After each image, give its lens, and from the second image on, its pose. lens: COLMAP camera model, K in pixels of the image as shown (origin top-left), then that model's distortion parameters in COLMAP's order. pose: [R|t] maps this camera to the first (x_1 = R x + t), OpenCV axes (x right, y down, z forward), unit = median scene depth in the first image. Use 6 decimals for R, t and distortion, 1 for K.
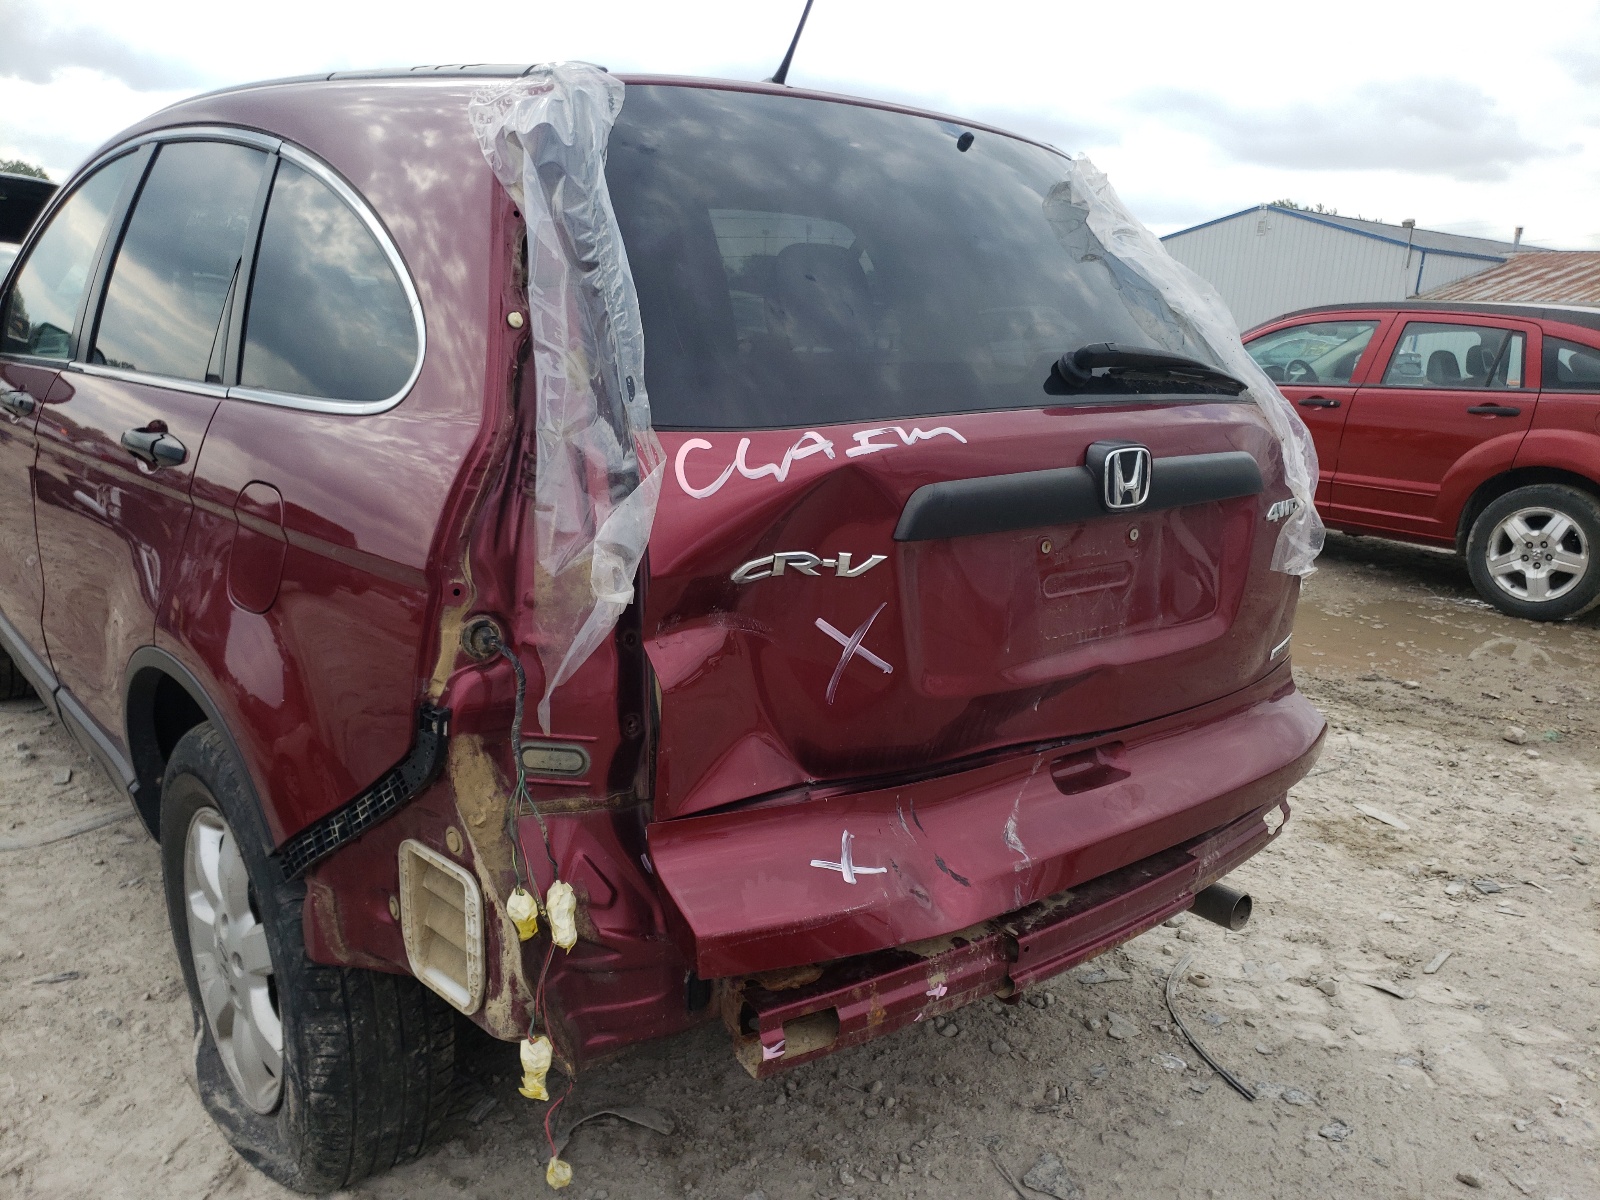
lens RADIAL K [[1368.9, 0, 800.0], [0, 1368.9, 600.0], [0, 0, 1]] dist [0.012643, -0.007552]
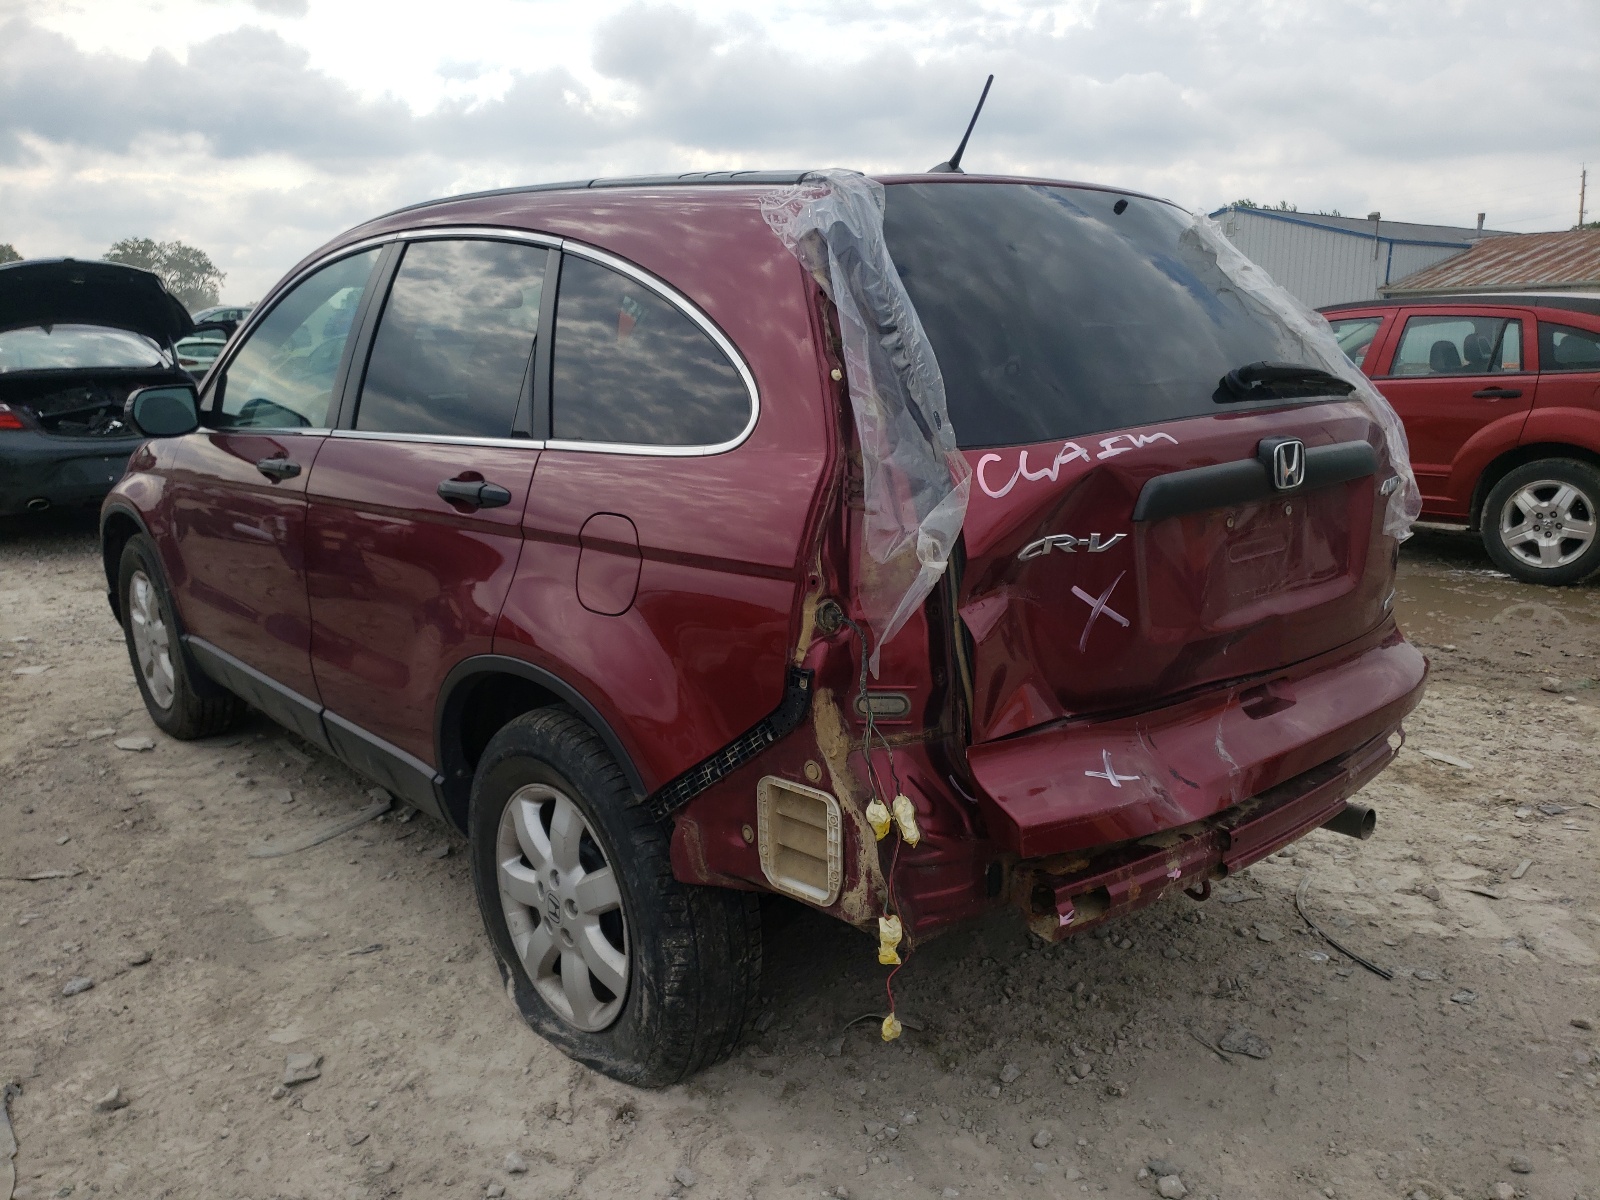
lens RADIAL K [[1363.3, 0, 800.0], [0, 1363.3, 600.0], [0, 0, 1]] dist [0.011301, 0.000649]
pose [[0.997901, -0.064419, 0.006625, -0.188221], [0.064528, 0.997754, -0.017950, 0.024174], [-0.005454, 0.018340, 0.999817, -0.216556]]
